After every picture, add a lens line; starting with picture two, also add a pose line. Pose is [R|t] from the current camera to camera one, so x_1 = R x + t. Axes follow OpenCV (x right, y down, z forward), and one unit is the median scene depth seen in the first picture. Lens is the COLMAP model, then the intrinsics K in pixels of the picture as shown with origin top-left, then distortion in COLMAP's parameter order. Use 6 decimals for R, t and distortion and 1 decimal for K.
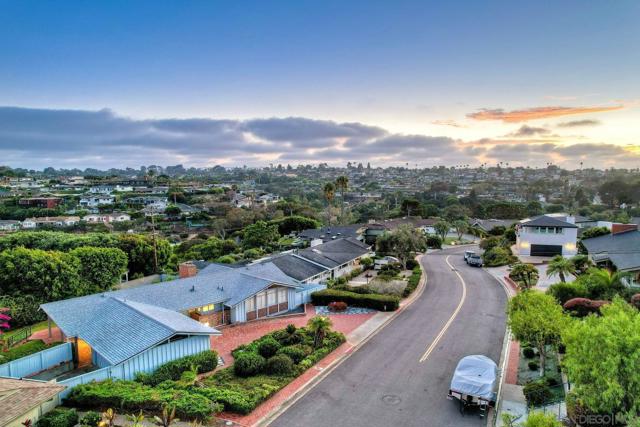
lens RADIAL K [[411.0, 0, 320.0], [0, 411.0, 213.5], [0, 0, 1]] dist [-0.074921, 0.077007]
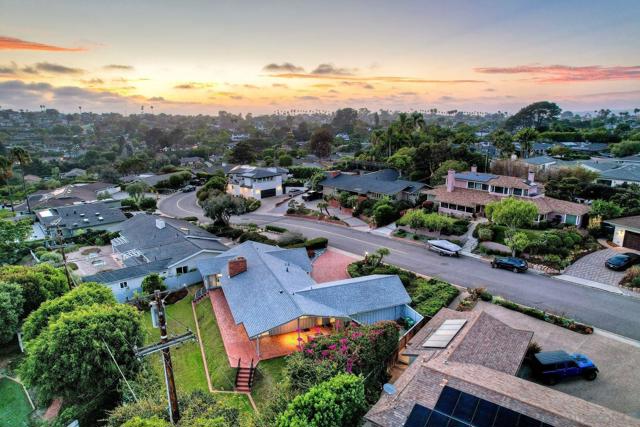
lens RADIAL K [[411.0, 0, 320.0], [0, 411.0, 213.5], [0, 0, 1]] dist [-0.074921, 0.077007]
pose [[0.415771, -0.210098, 0.884869, -1.297046], [0.081411, 0.977643, 0.193873, -0.204747], [-0.905818, -0.008568, 0.423580, 0.379878]]
